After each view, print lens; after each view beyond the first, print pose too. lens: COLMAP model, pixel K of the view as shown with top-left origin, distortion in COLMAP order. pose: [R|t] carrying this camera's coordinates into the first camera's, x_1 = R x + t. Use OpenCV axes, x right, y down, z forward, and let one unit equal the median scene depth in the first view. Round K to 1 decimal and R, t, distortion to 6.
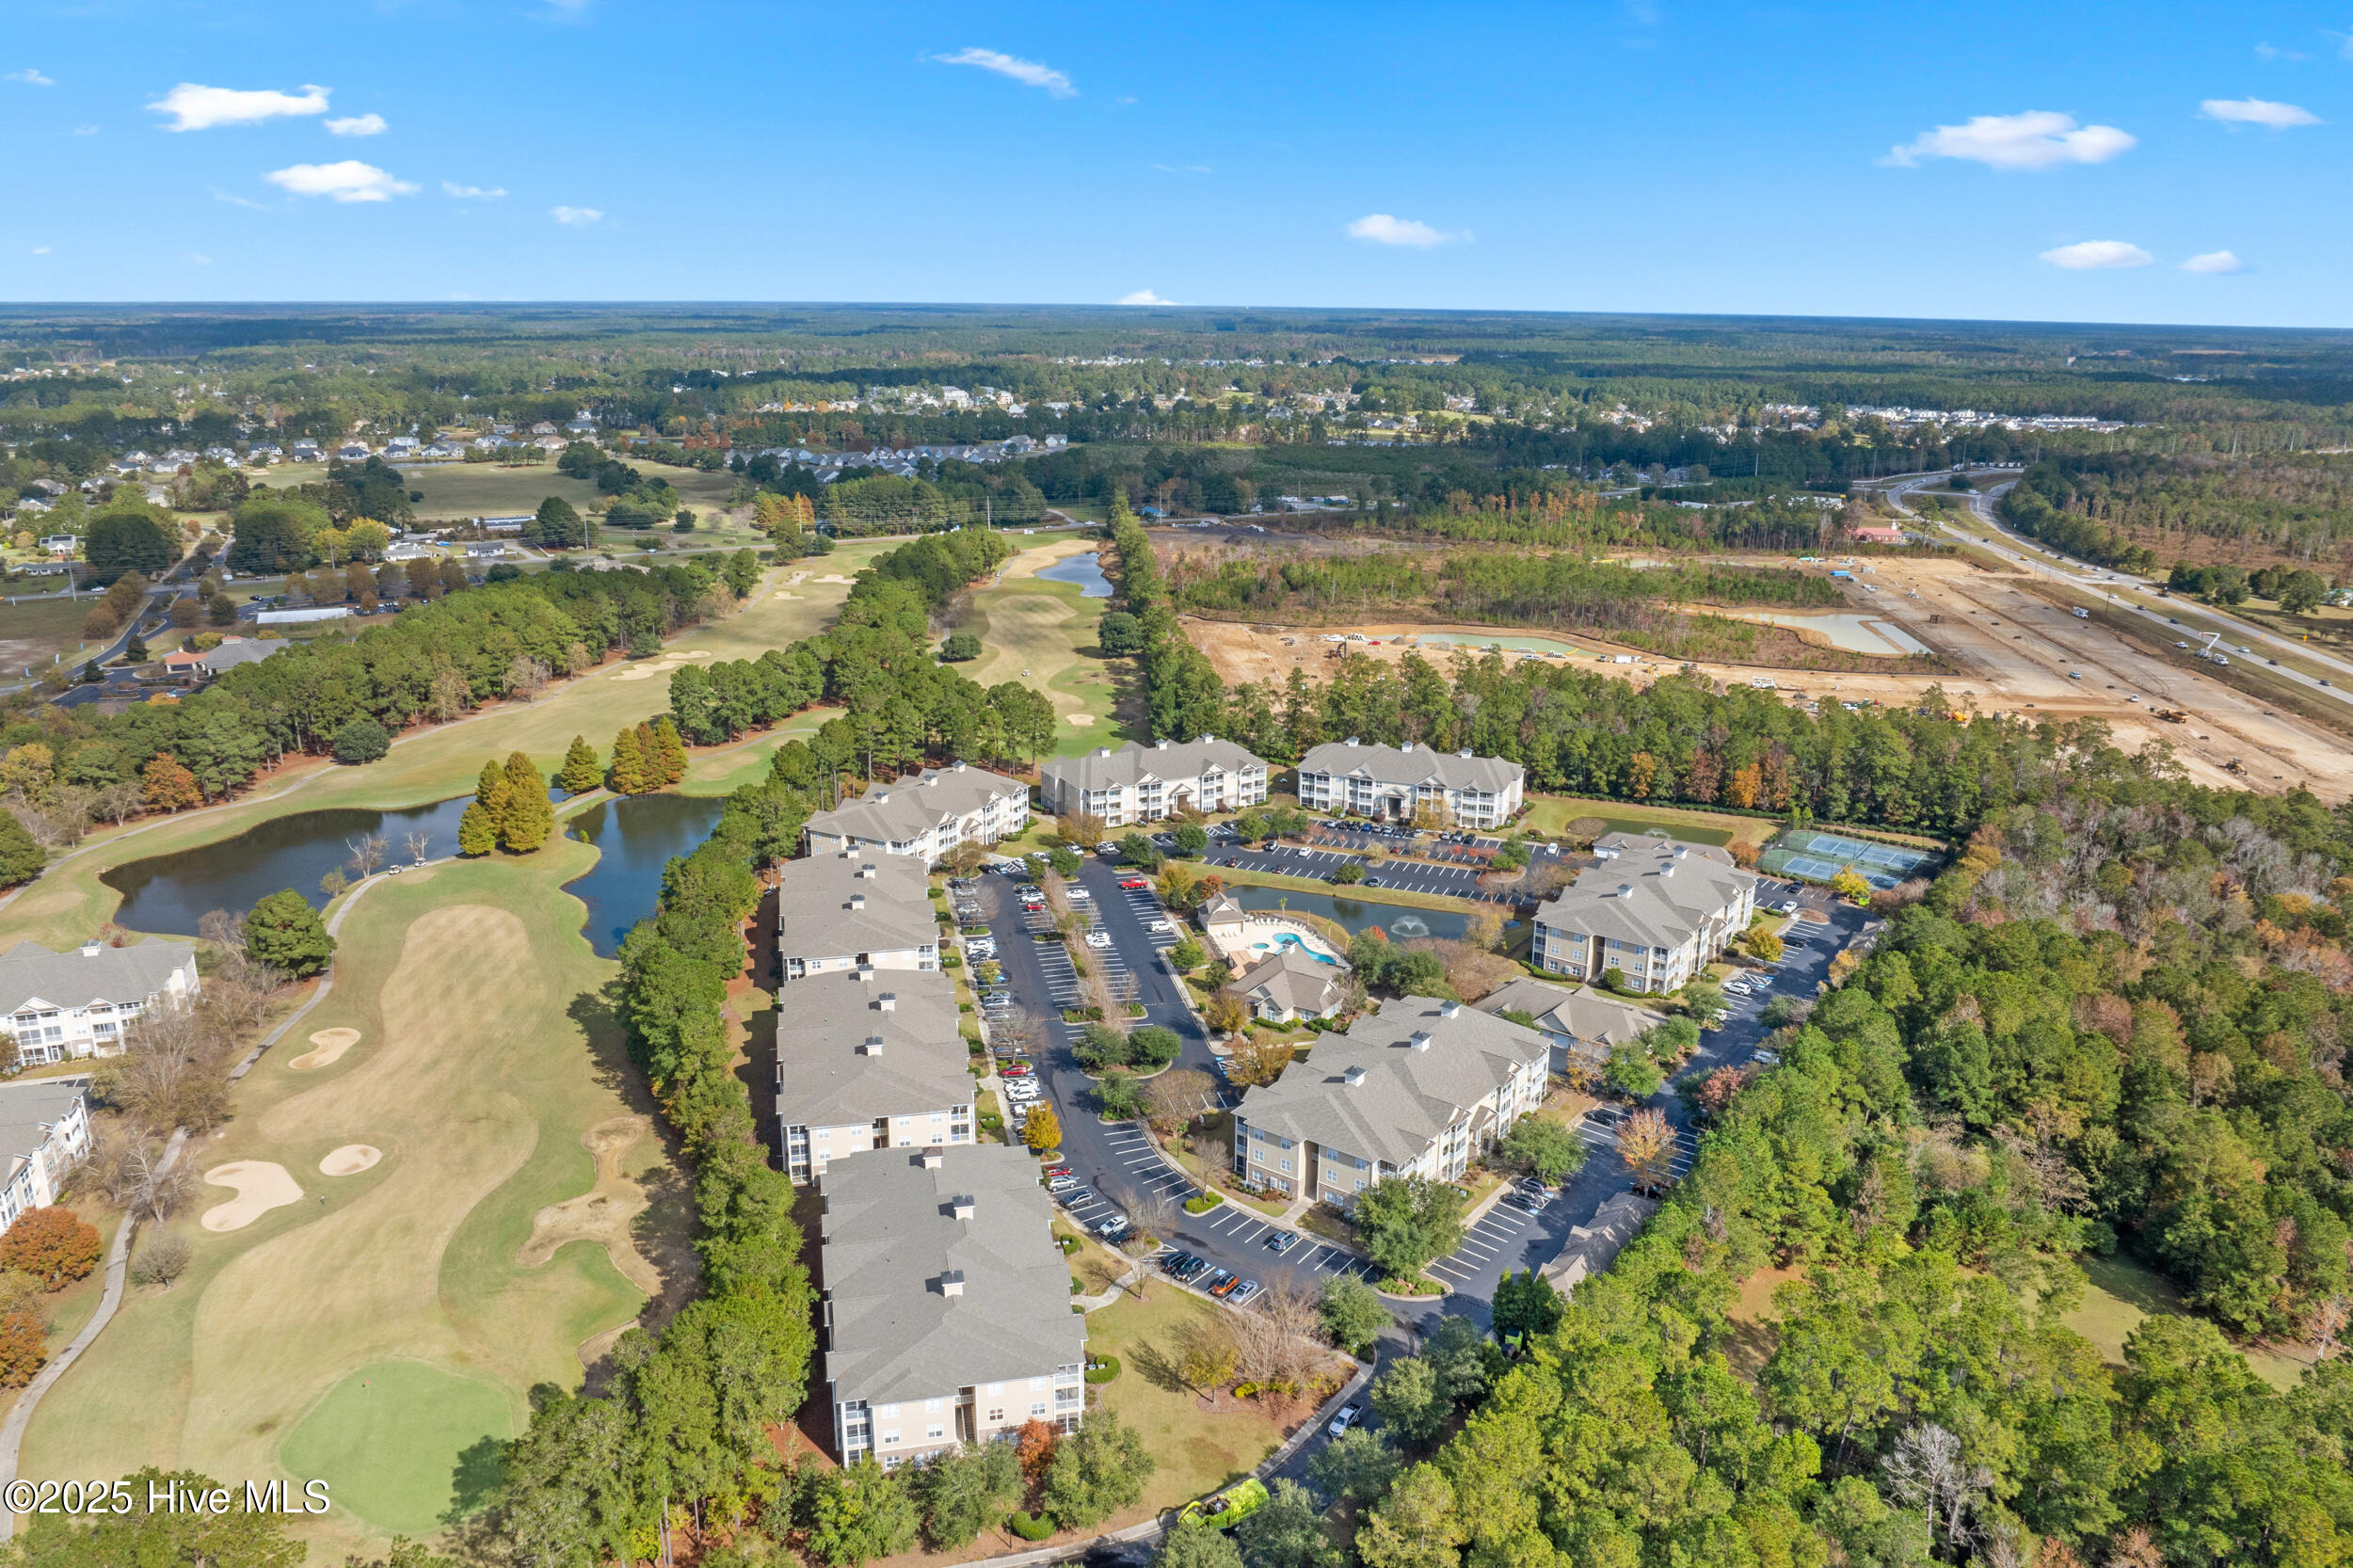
lens RADIAL K [[1650.7, 0, 1177.0], [0, 1650.7, 818.1], [0, 0, 1]] dist [-0.041790, -0.001564]
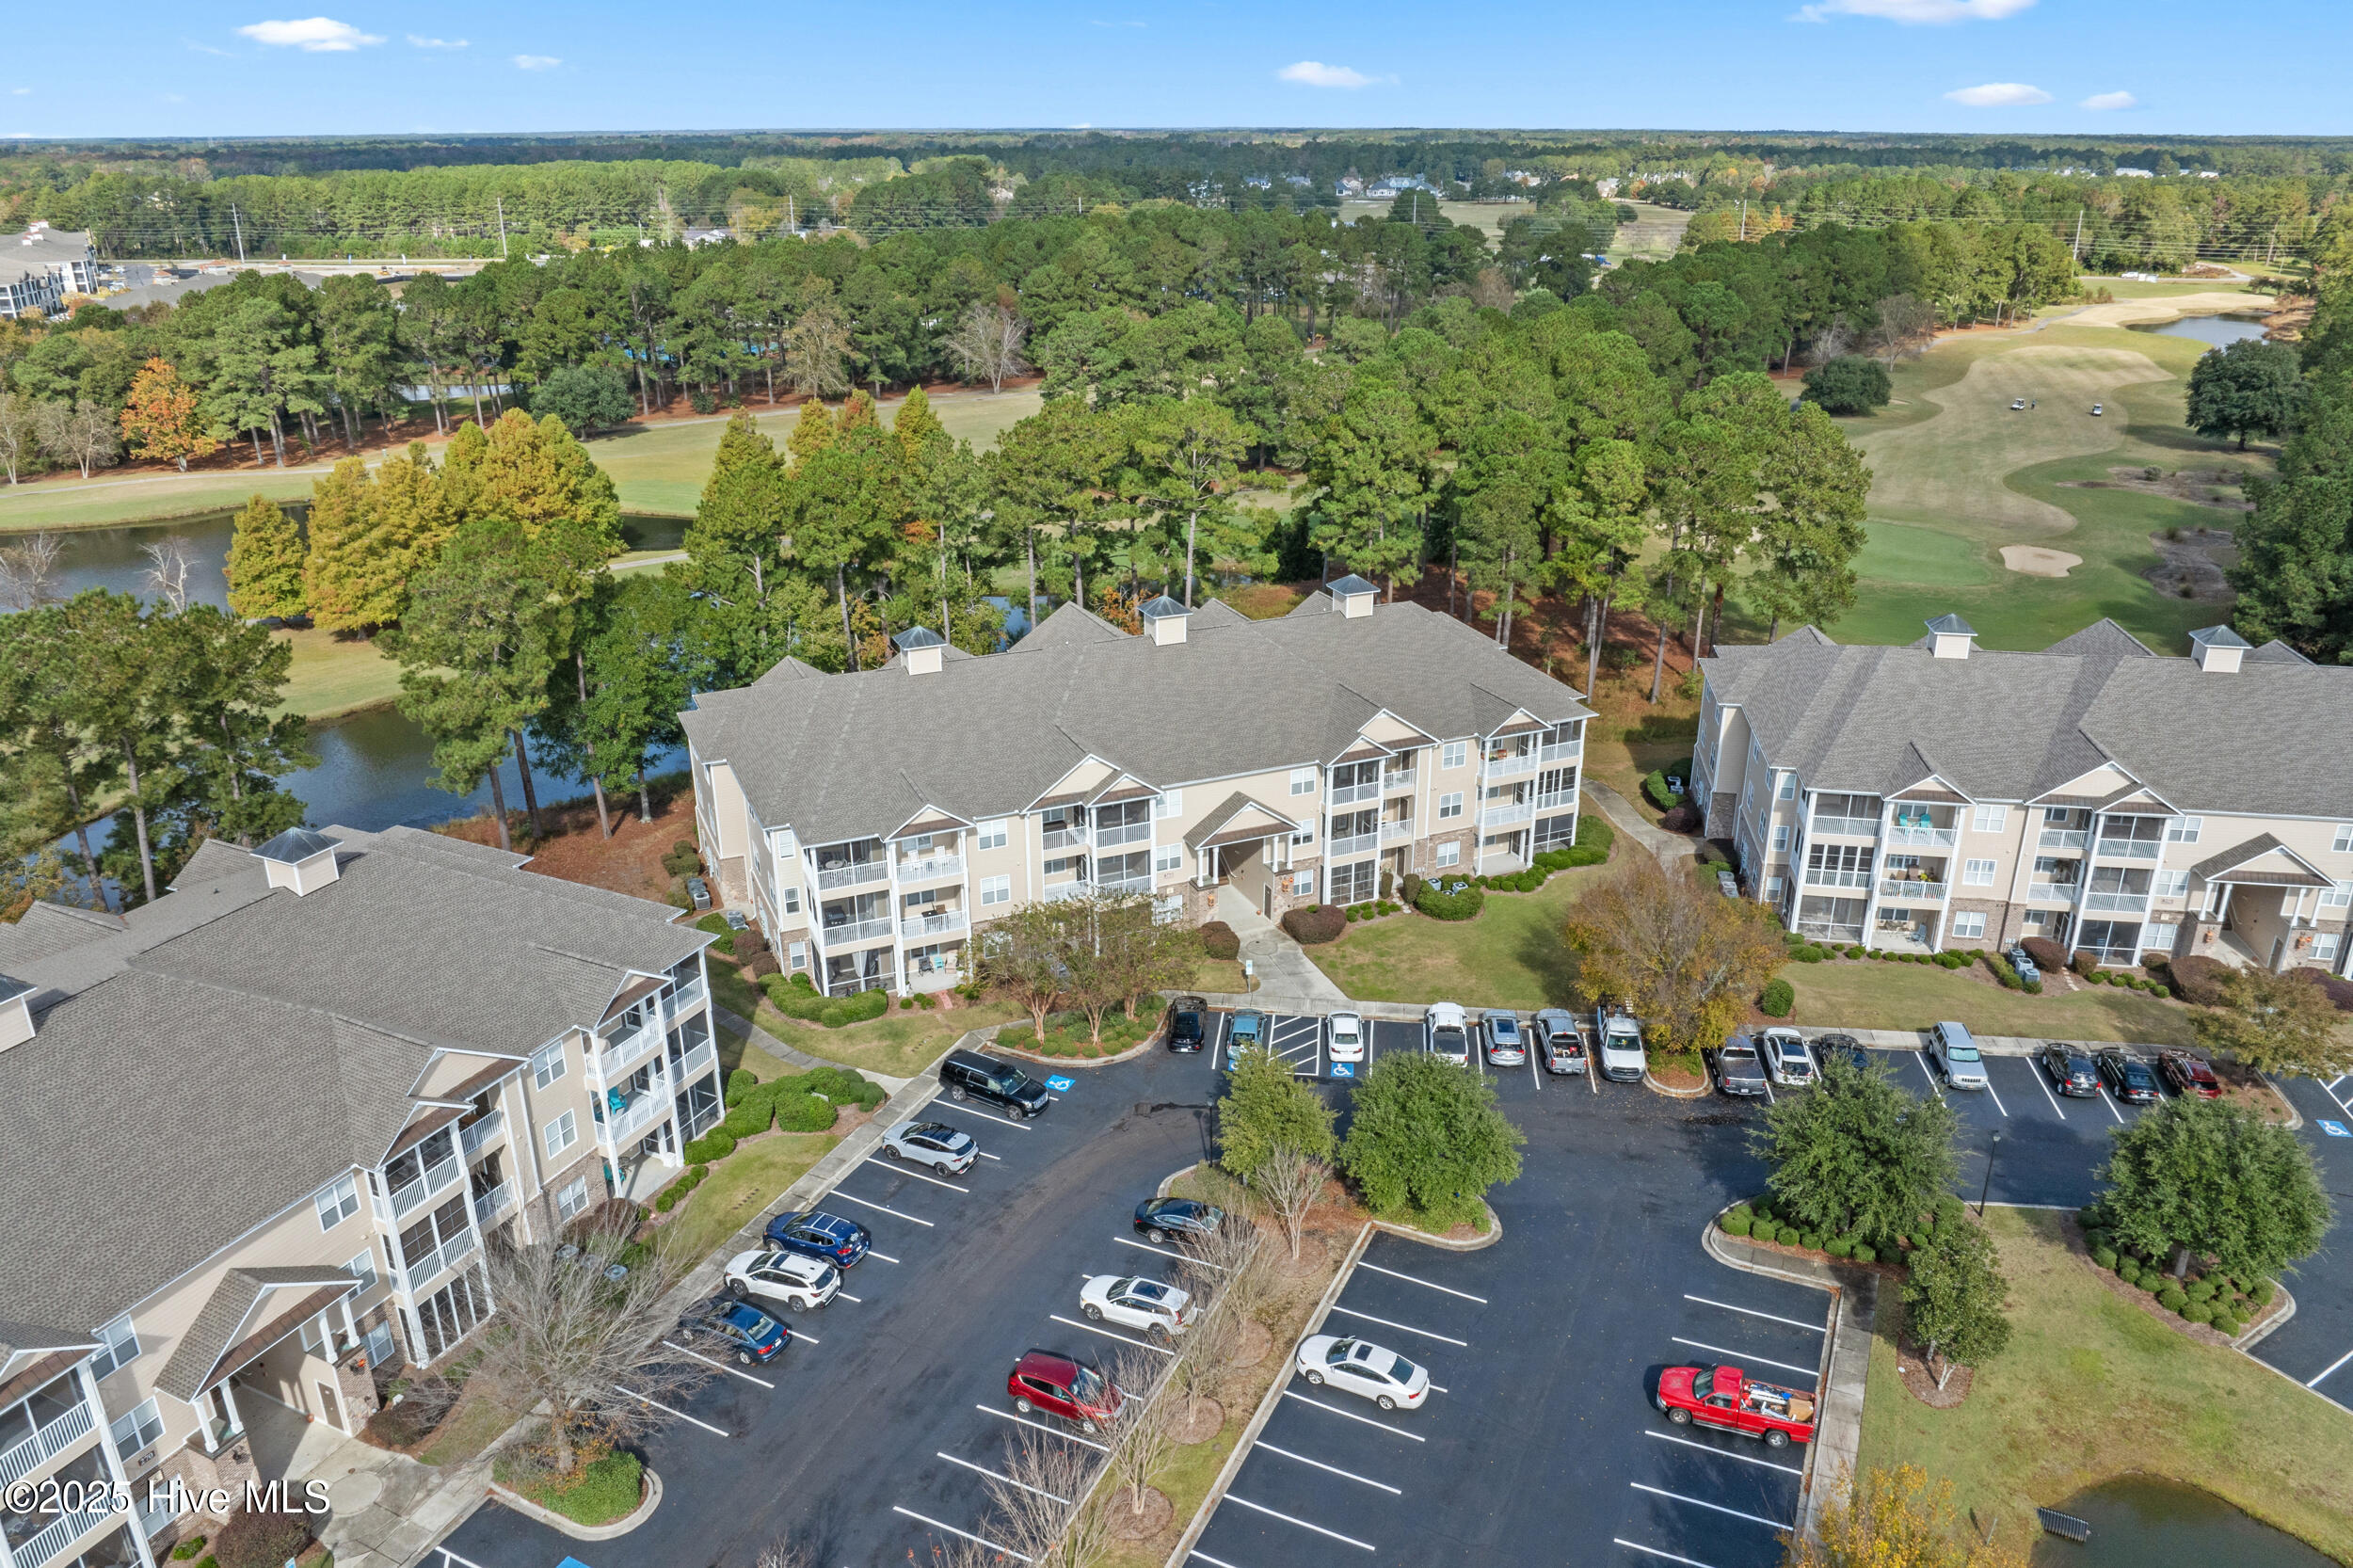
lens RADIAL K [[1652.3, 0, 1176.5], [0, 1652.3, 784.0], [0, 0, 1]] dist [-0.109438, 0.083443]
pose [[0.786925, 0.214505, -0.578564, 0.007258], [-0.171932, 0.976722, 0.128274, -0.021678], [0.592611, -0.001468, 0.805487, 0.535036]]
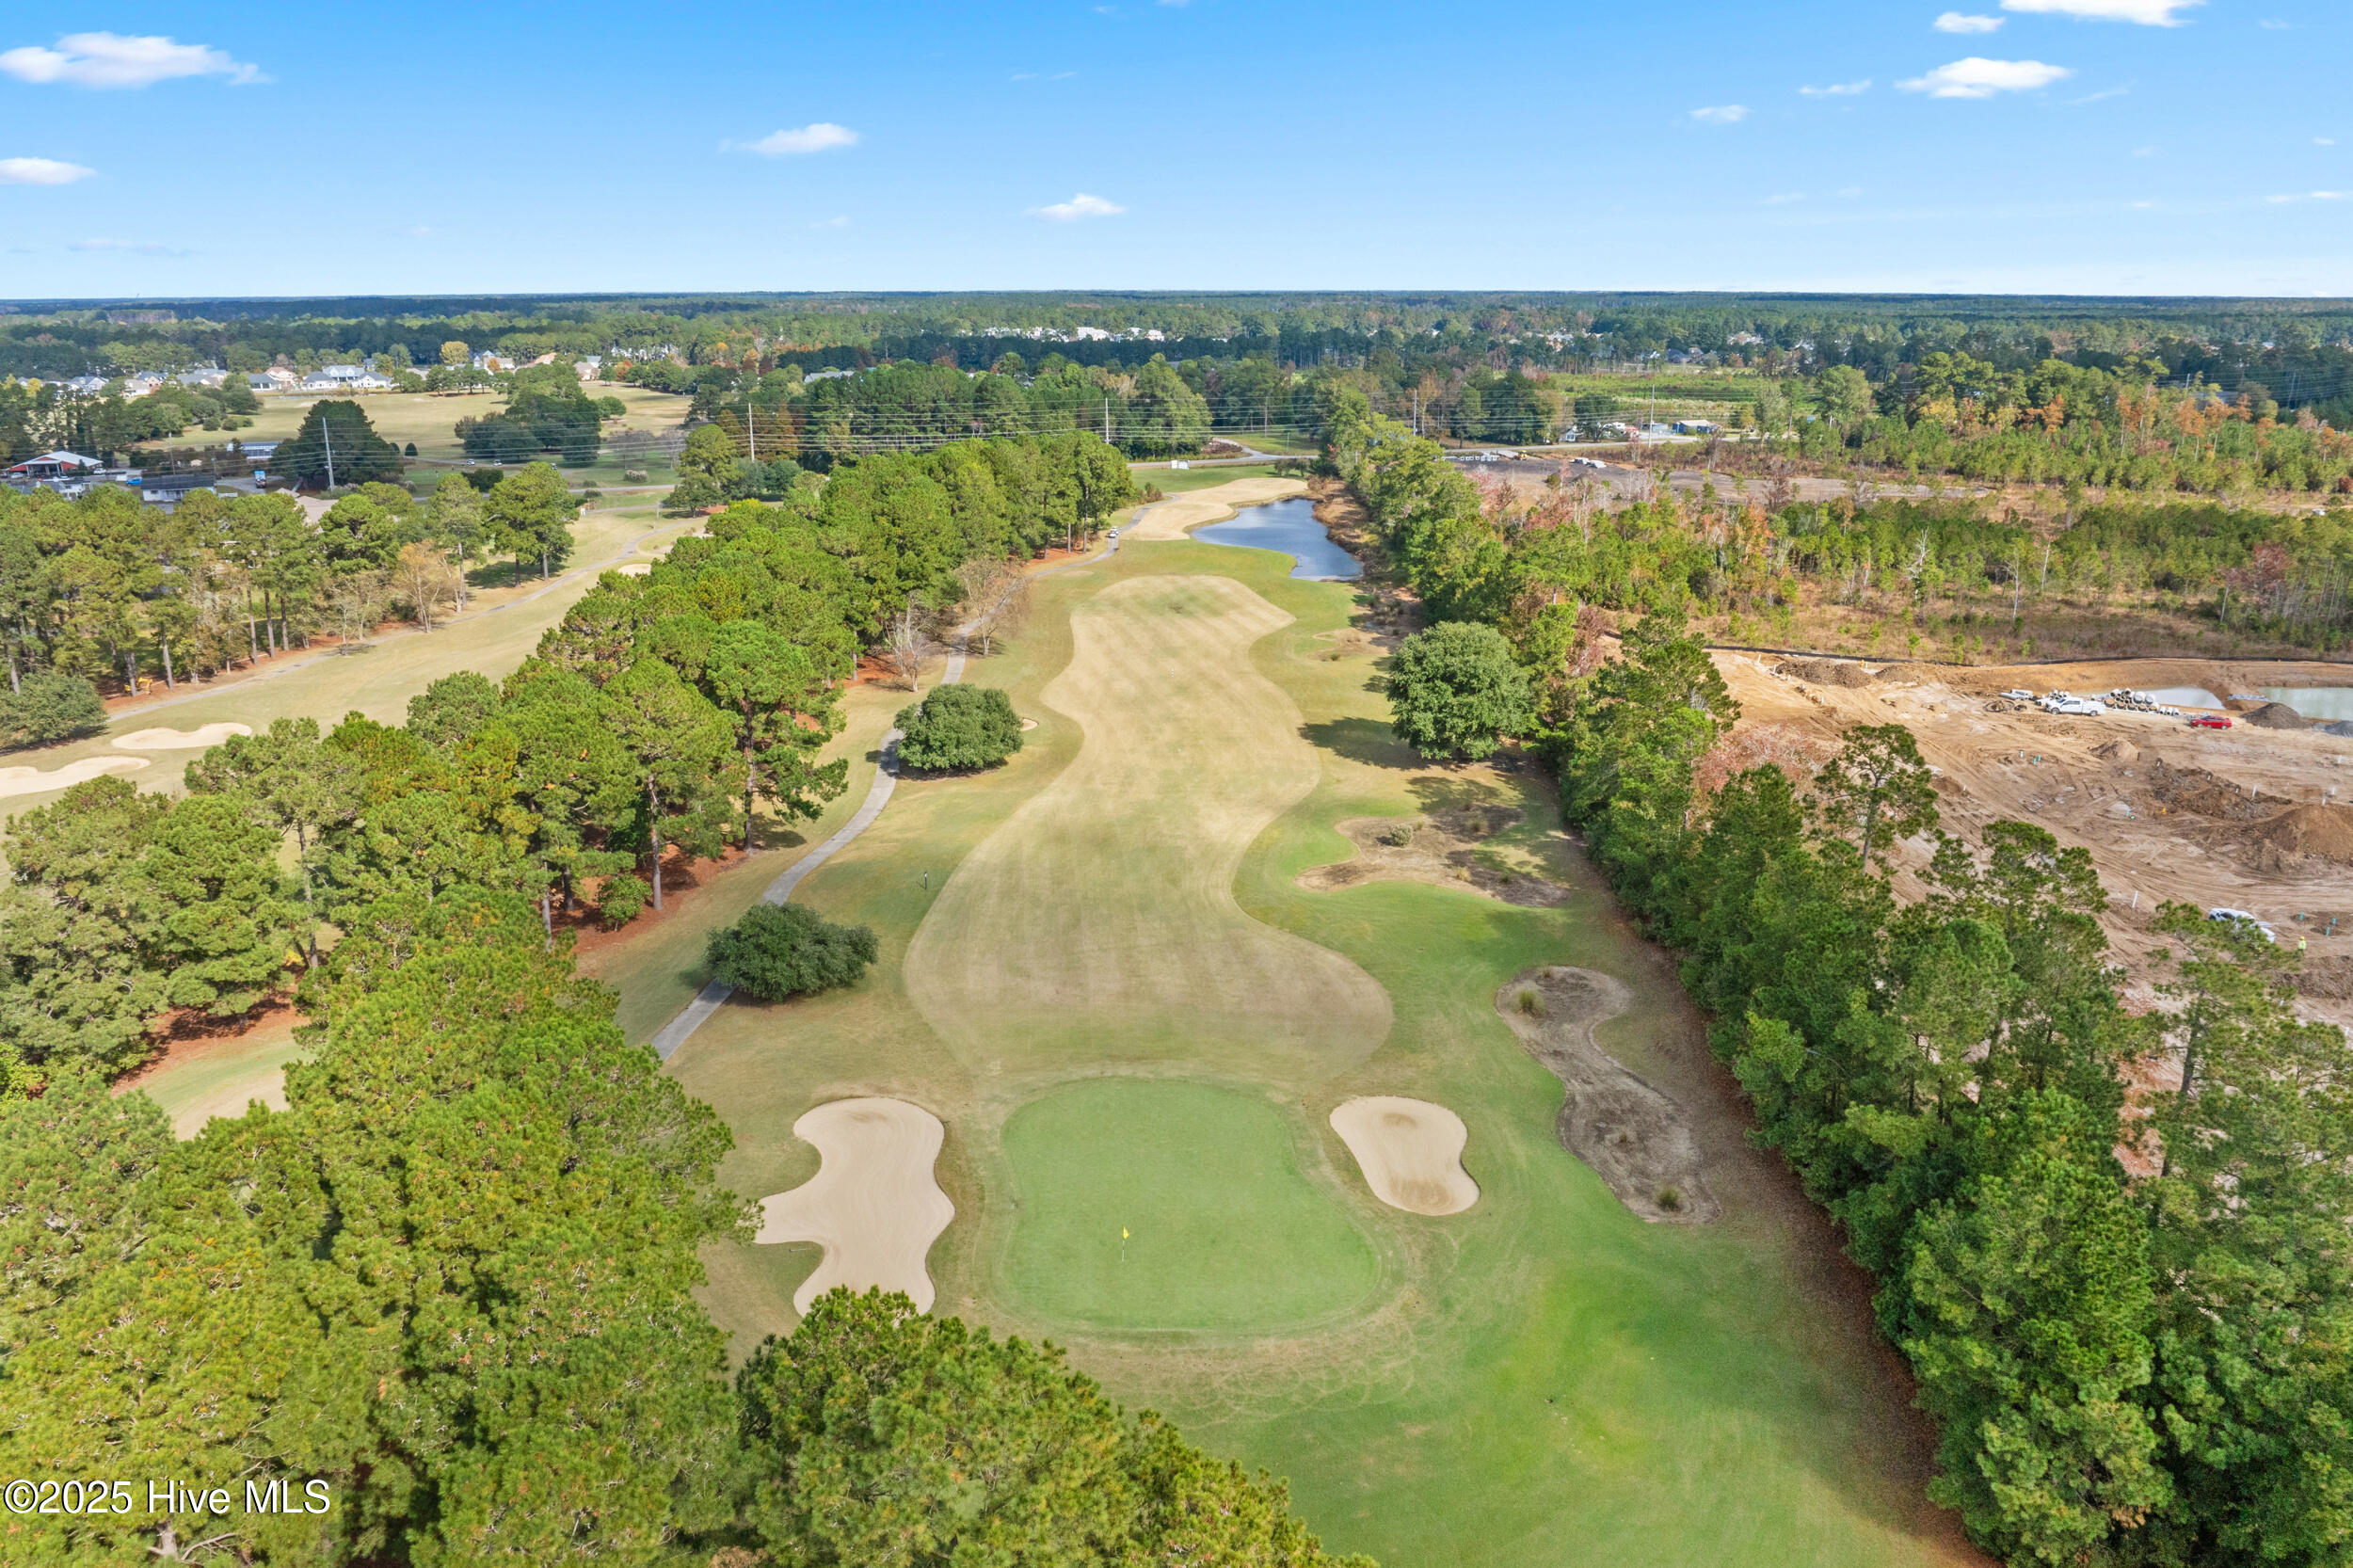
lens RADIAL K [[1650.7, 0, 1177.0], [0, 1650.7, 818.1], [0, 0, 1]] dist [-0.041790, -0.001564]
pose [[0.995782, 0.015016, -0.090508, -0.060595], [-0.014784, 0.999886, 0.003225, -0.089420], [0.090546, -0.001874, 0.995890, 0.697803]]
